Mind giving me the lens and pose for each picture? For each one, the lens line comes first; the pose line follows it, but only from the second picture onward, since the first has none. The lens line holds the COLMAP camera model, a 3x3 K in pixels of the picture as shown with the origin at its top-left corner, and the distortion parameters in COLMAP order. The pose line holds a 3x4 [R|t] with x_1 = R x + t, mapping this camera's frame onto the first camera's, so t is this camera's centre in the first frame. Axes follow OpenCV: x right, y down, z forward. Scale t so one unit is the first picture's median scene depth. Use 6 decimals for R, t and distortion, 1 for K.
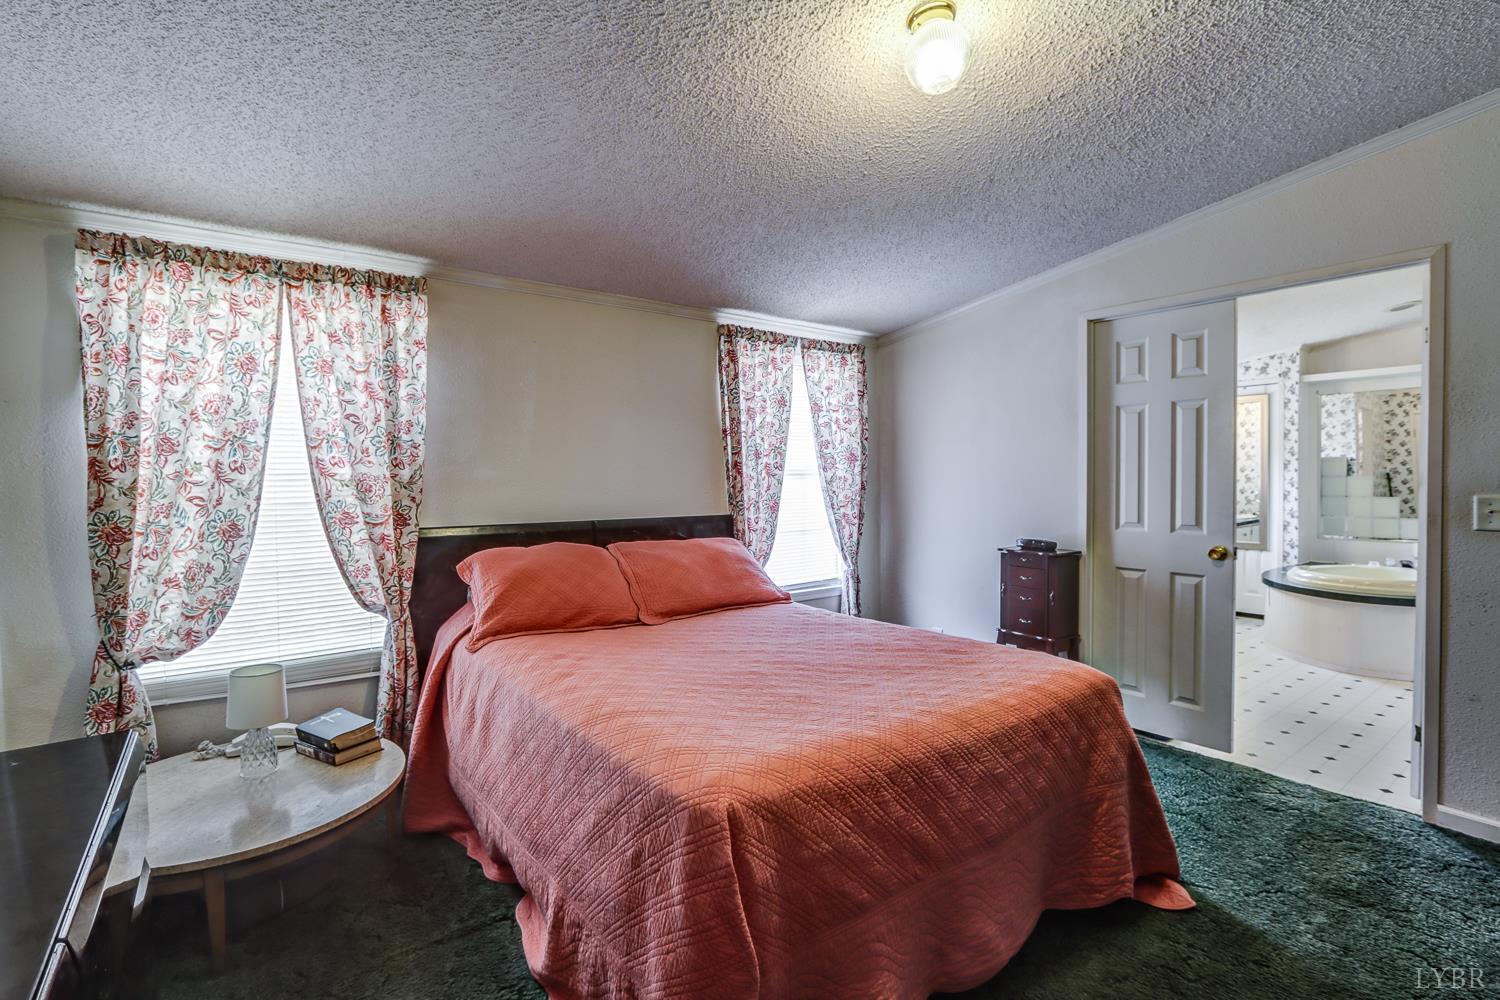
lens RADIAL K [[707.3, 0, 743.3], [0, 707.3, 491.4], [0, 0, 1]] dist [-0.019286, 0.000555]
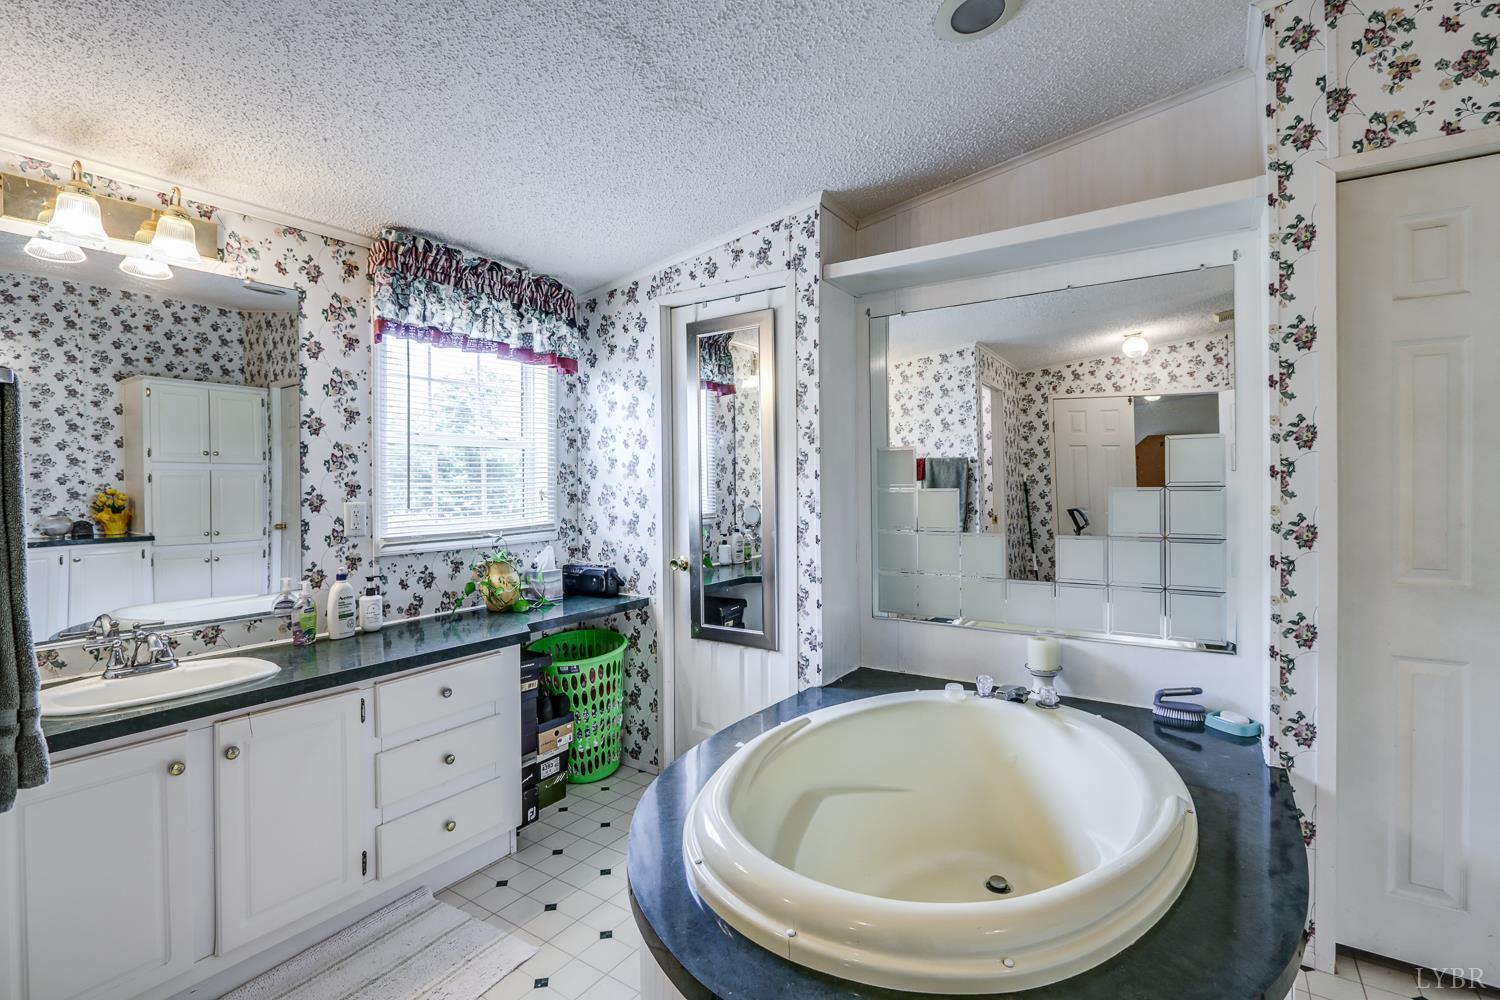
lens RADIAL K [[707.3, 0, 743.3], [0, 707.3, 491.4], [0, 0, 1]] dist [-0.019286, 0.000555]
pose [[0.945849, -0.002785, 0.324596, 0.581887], [0.007356, 0.999890, -0.012856, -0.013911], [-0.324524, 0.014548, 0.945766, 0.570778]]
